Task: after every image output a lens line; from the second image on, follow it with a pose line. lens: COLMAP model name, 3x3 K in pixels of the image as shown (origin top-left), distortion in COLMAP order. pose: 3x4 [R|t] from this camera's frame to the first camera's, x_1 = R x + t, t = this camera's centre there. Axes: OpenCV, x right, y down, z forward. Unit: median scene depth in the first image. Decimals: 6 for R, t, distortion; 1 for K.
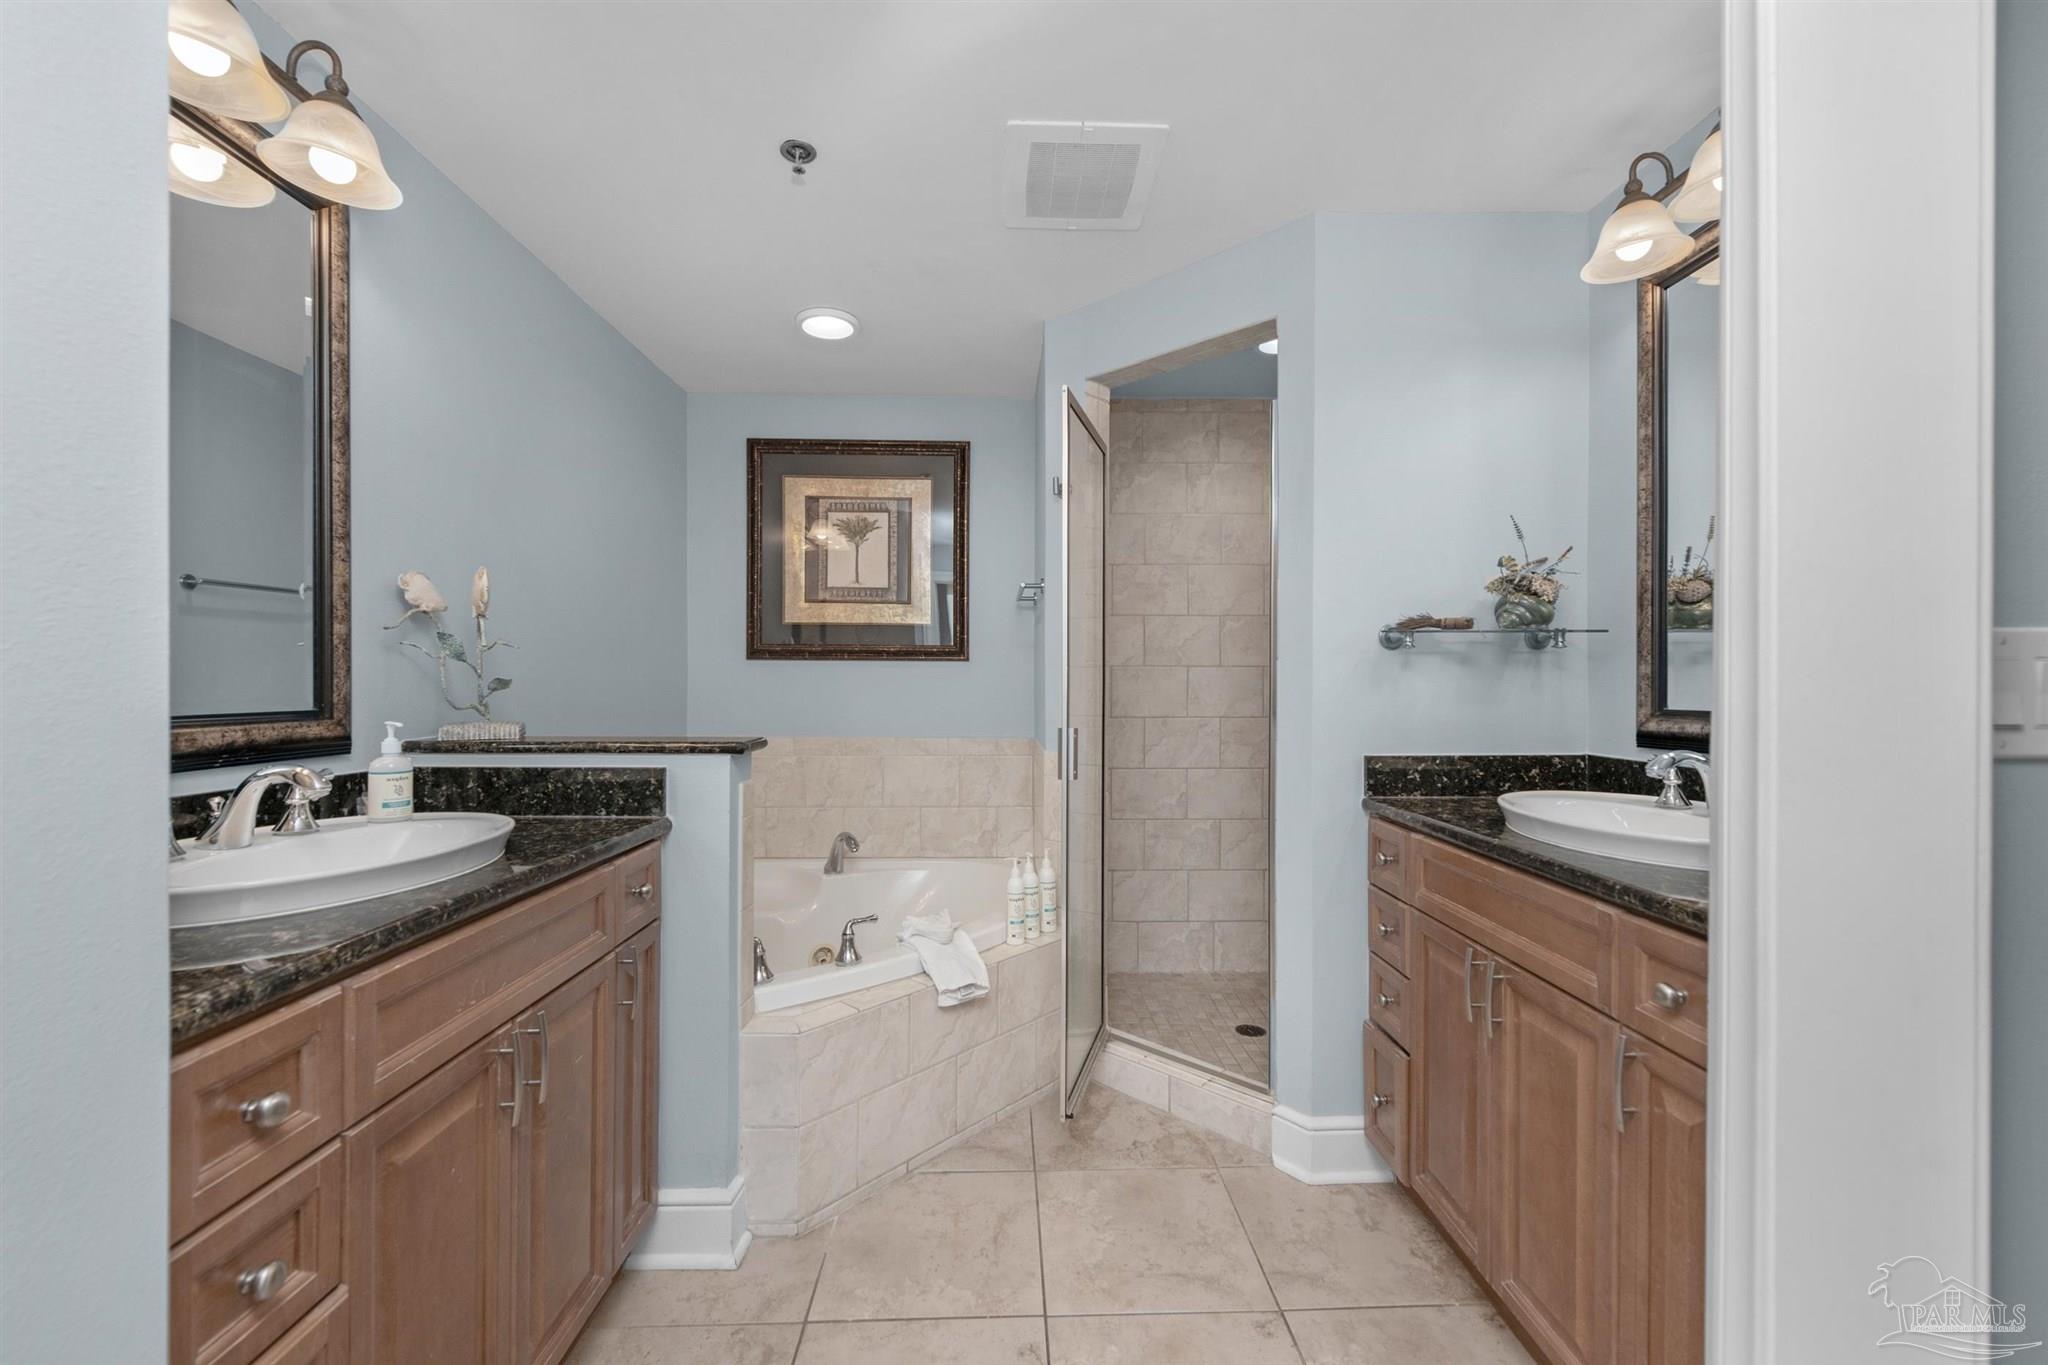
lens RADIAL K [[836.7, 0, 1032.9], [0, 836.7, 685.0], [0, 0, 1]] dist [0.003666, -0.000219]
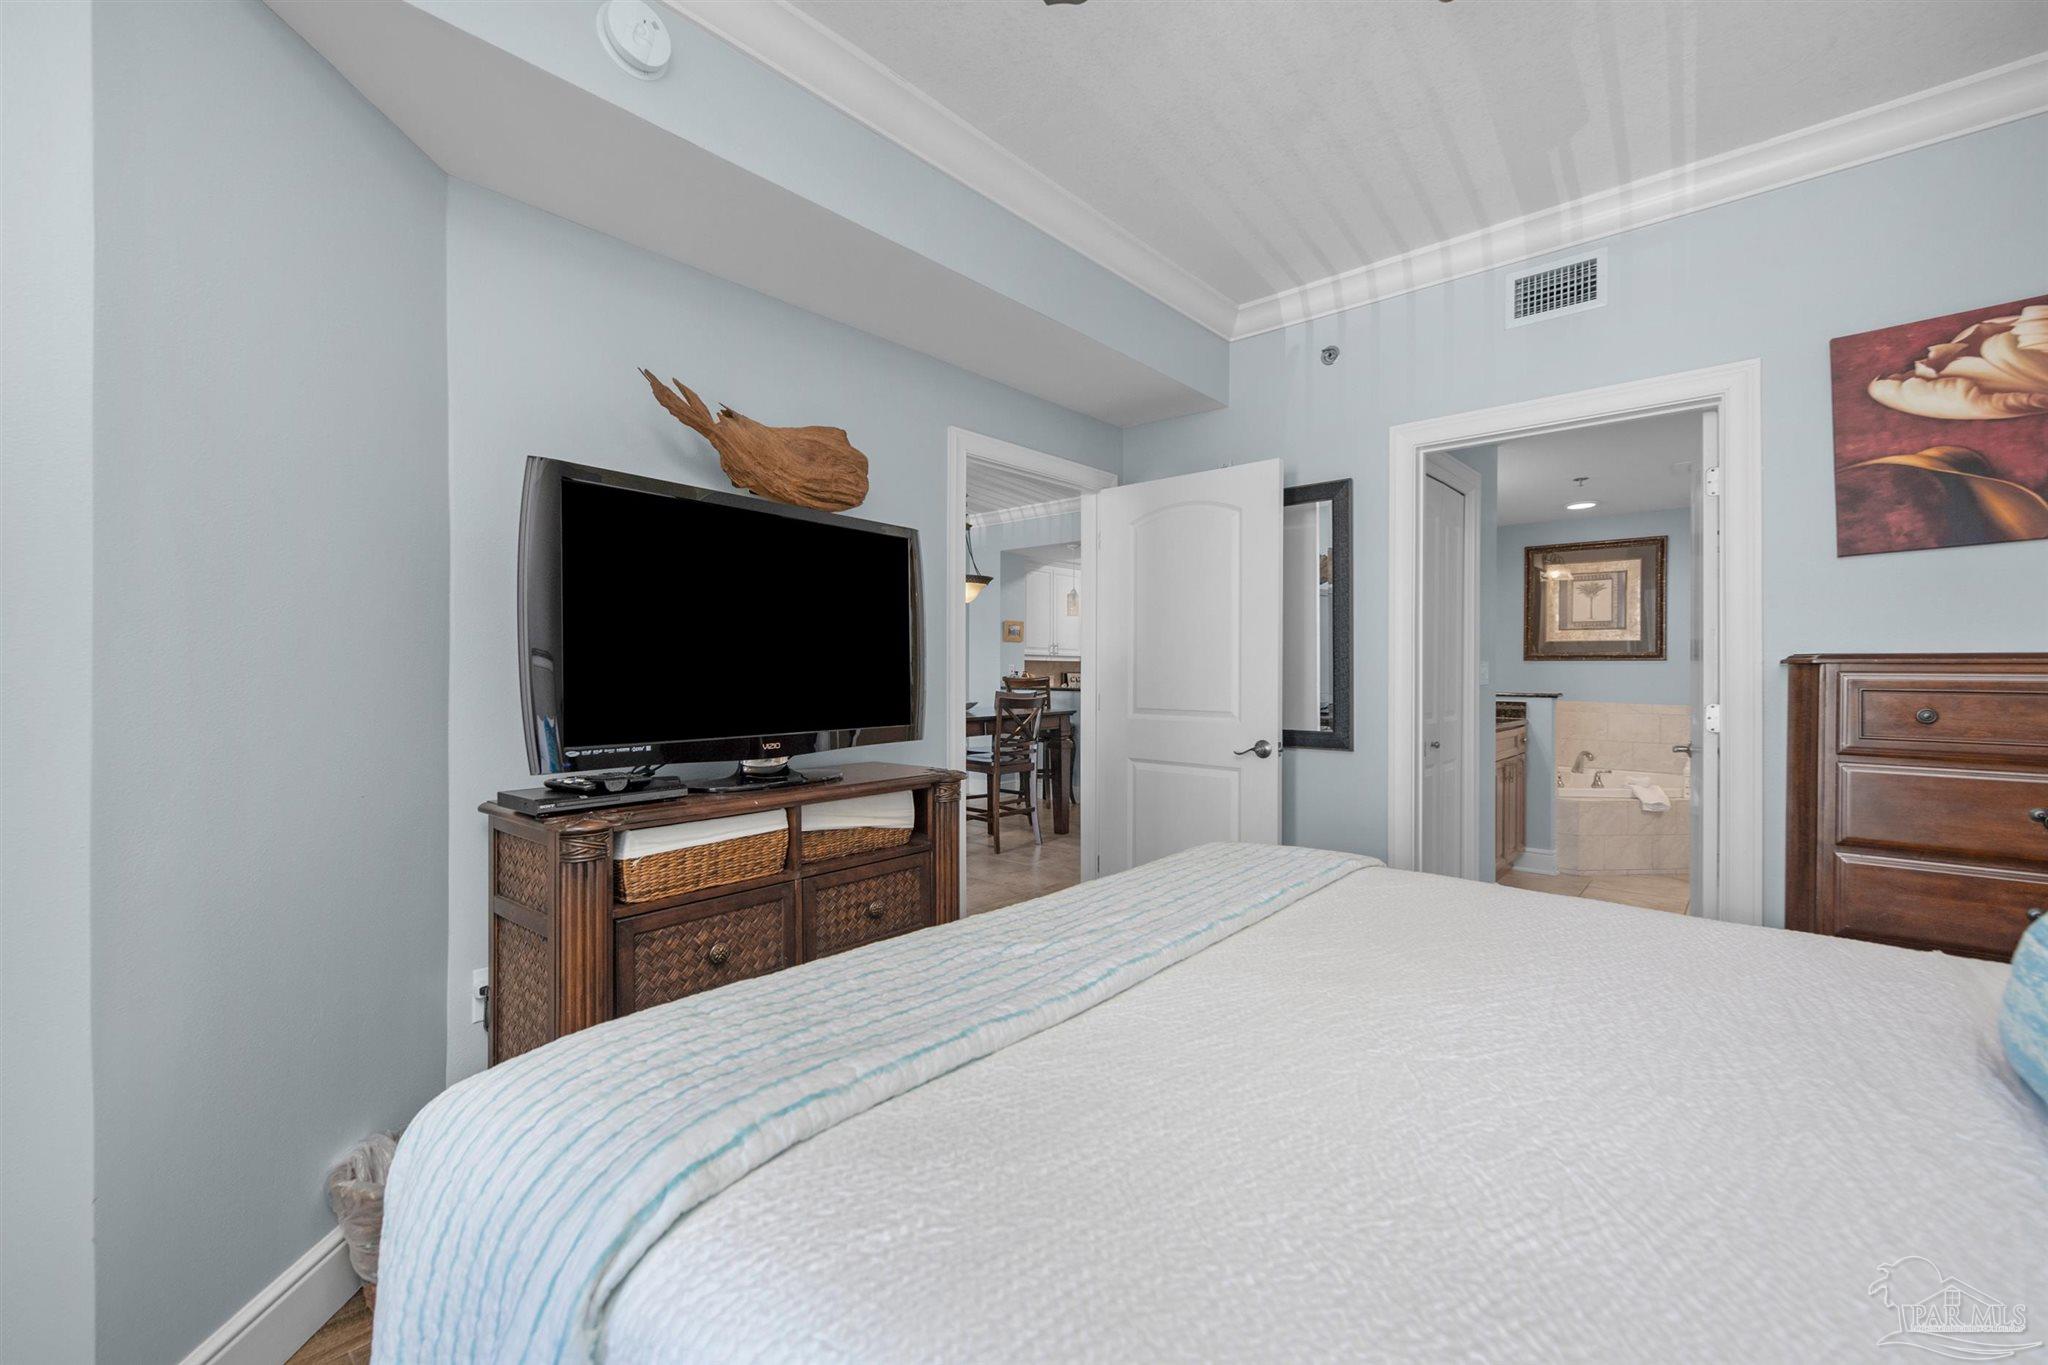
lens RADIAL K [[841.8, 0, 1036.1], [0, 841.8, 676.8], [0, 0, 1]] dist [0.015535, -0.006330]
pose [[0.735959, 0.002468, -0.677021, 0.239108], [-0.002944, 0.999996, 0.000445, 0.015746], [0.677019, 0.001666, 0.735963, -1.869730]]
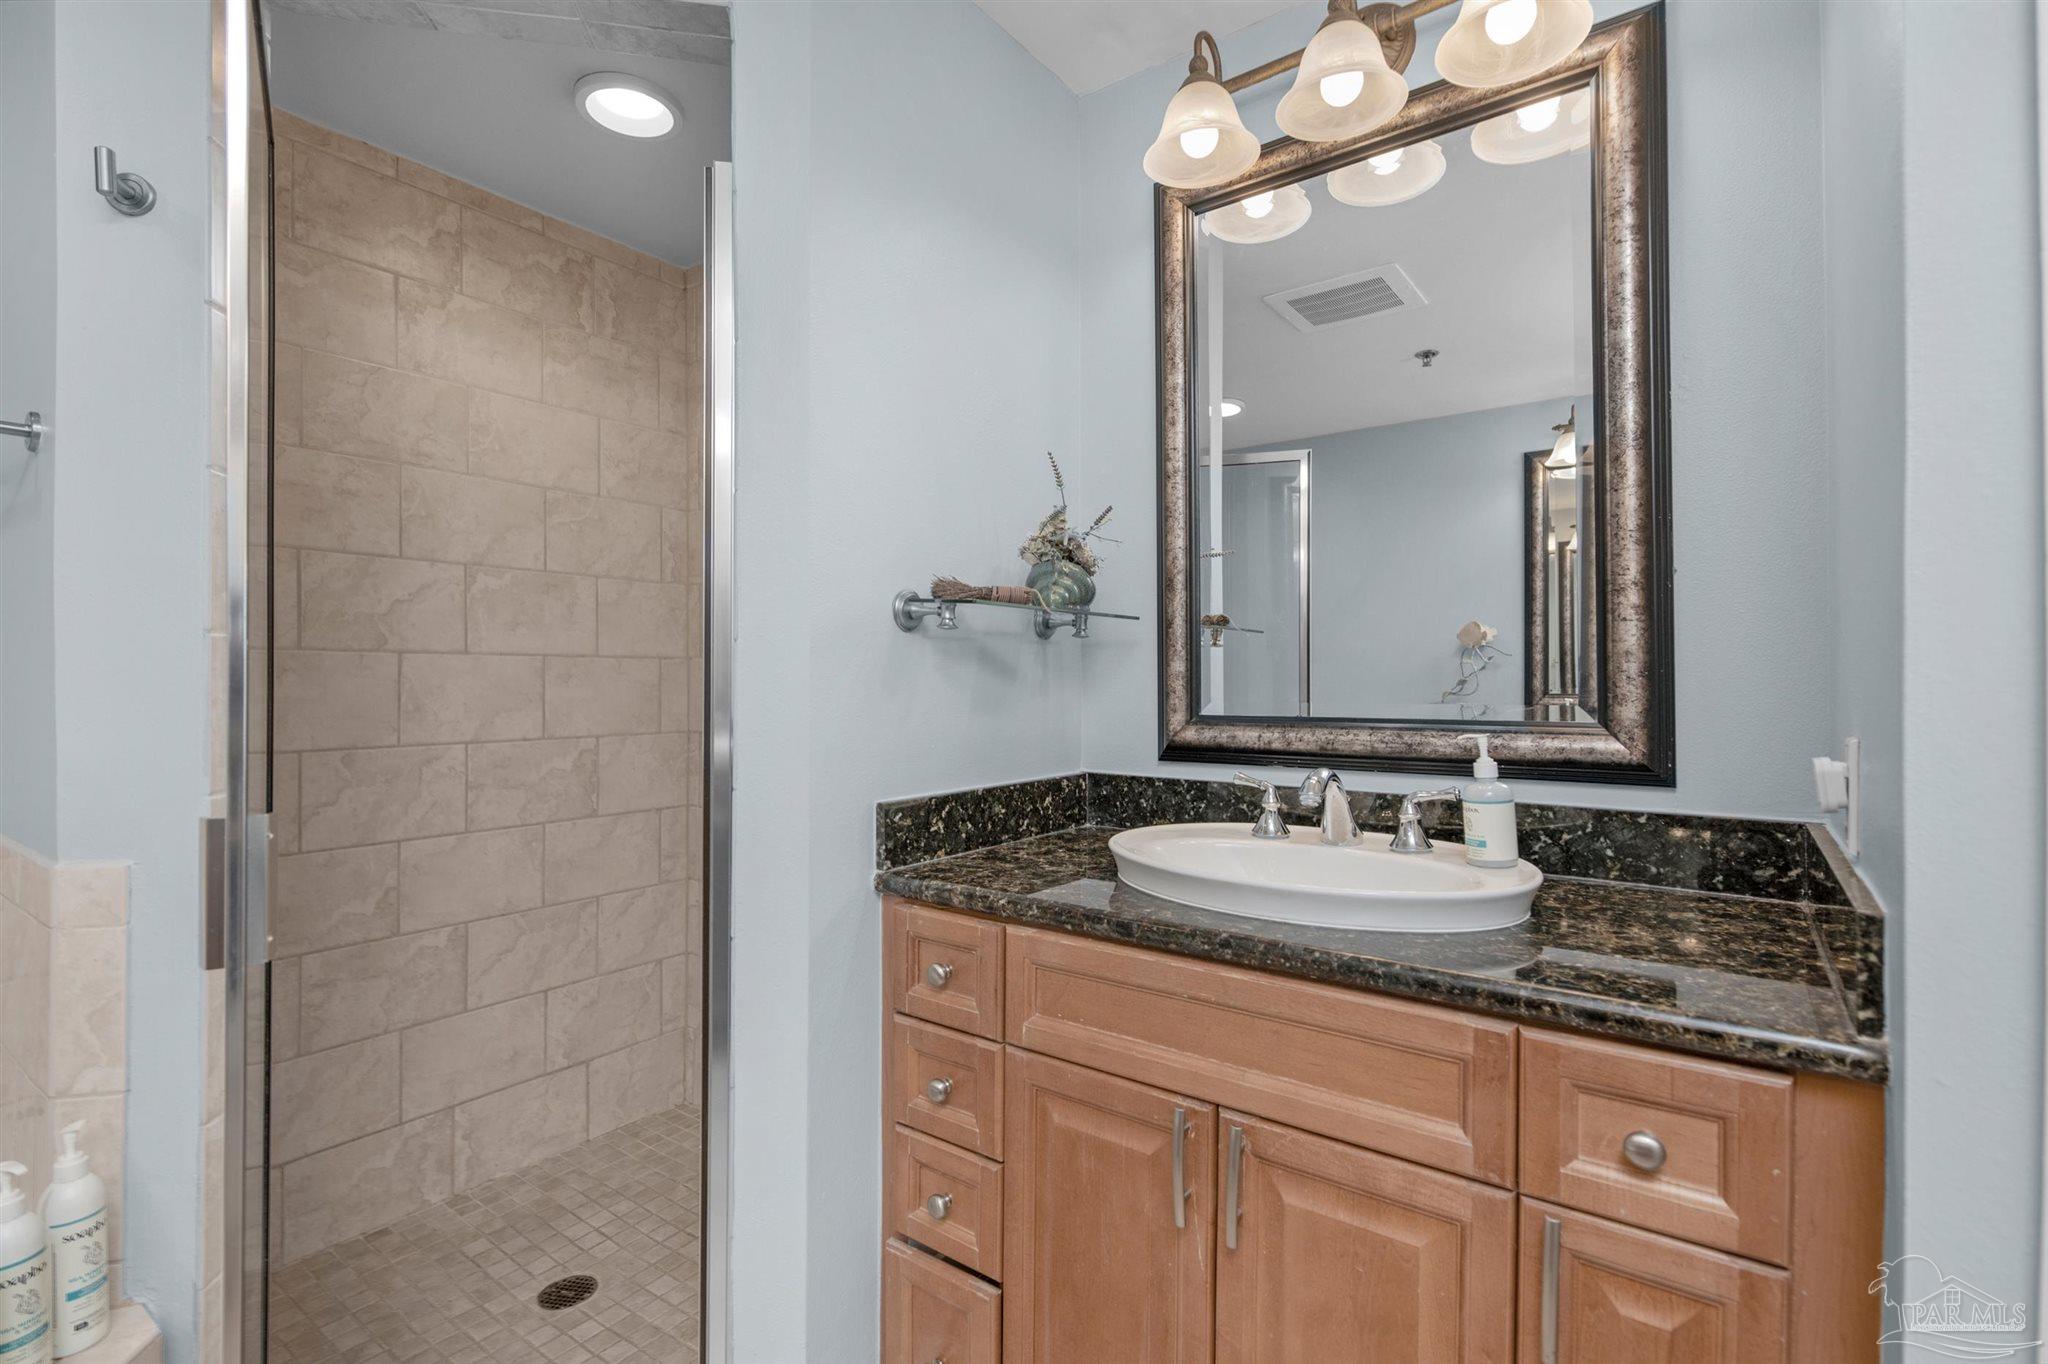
lens RADIAL K [[911.2, 0, 1025.8], [0, 911.2, 681.7], [0, 0, 1]] dist [0.003510, 0.000051]
pose [[0.600696, -0.001987, 0.799475, -0.068446], [0.002350, 0.999997, 0.000720, -0.004175], [-0.799474, 0.001447, 0.600699, 0.515977]]
